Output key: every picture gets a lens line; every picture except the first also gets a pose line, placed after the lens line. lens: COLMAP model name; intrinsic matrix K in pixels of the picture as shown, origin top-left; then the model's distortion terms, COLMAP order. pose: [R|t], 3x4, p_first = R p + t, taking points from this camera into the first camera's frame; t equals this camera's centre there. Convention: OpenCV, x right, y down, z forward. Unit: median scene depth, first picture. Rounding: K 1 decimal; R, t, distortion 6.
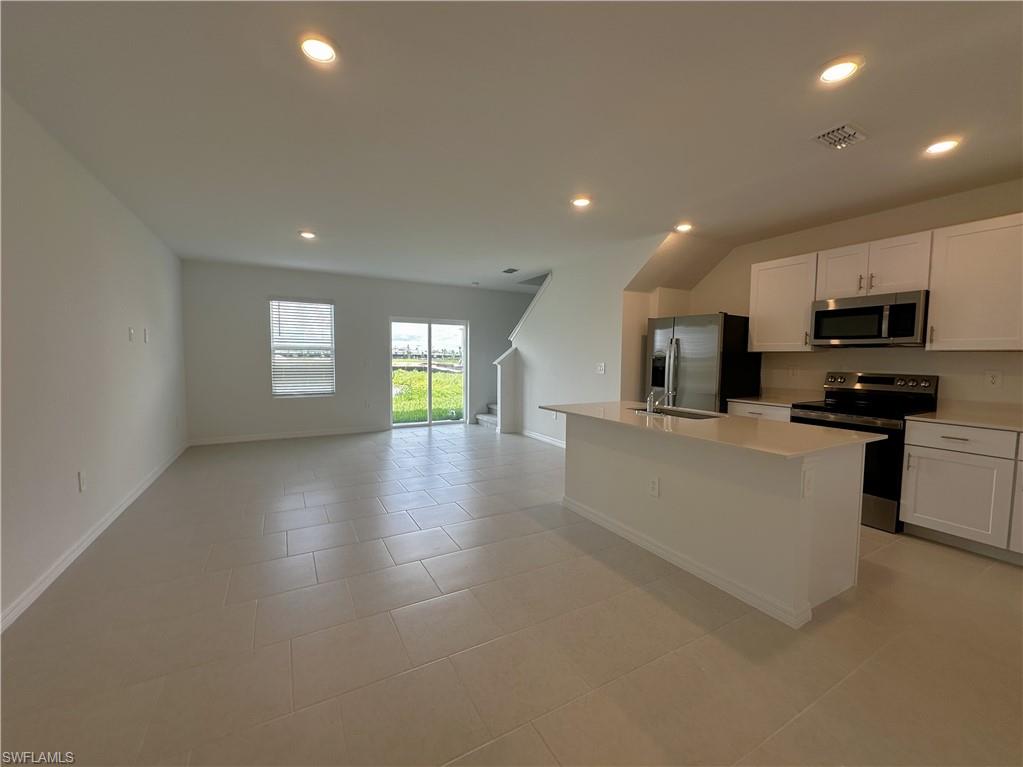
lens RADIAL K [[409.9, 0, 511.5], [0, 409.9, 383.5], [0, 0, 1]] dist [0.000154, -0.000079]
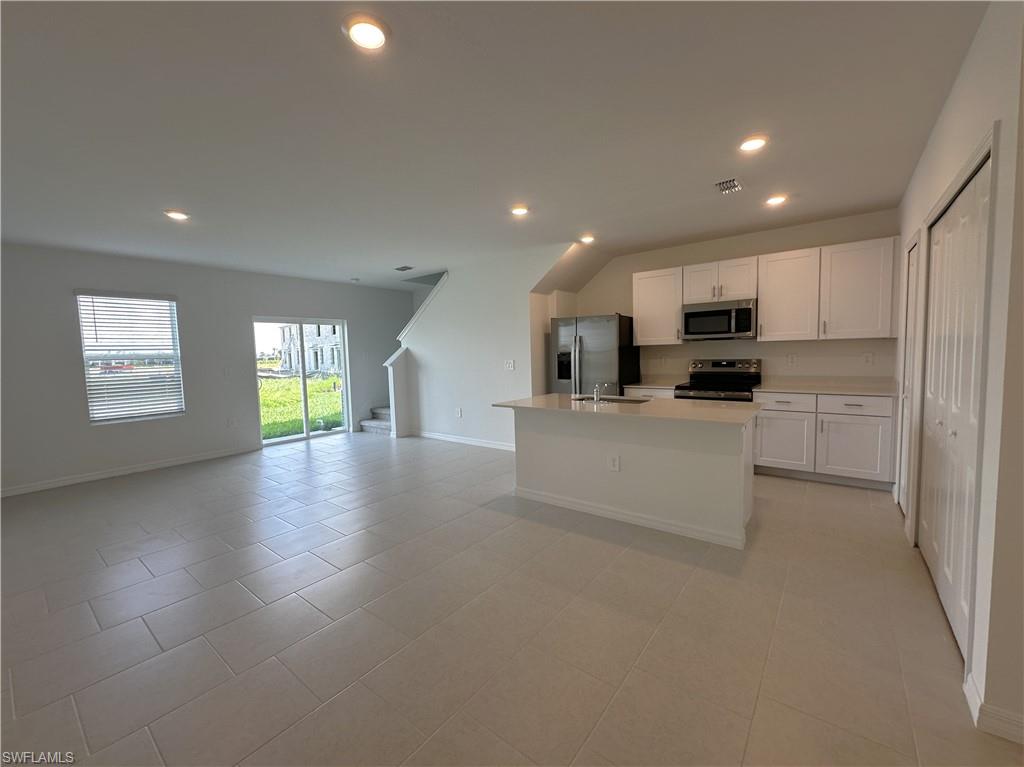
lens RADIAL K [[413.2, 0, 512.0], [0, 413.2, 383.5], [0, 0, 1]] dist [0.000196, -0.000018]
pose [[0.922422, -0.064323, 0.380790, -0.212139], [0.061687, 0.997912, 0.019137, -0.010644], [-0.381225, 0.005837, 0.924464, 0.008265]]
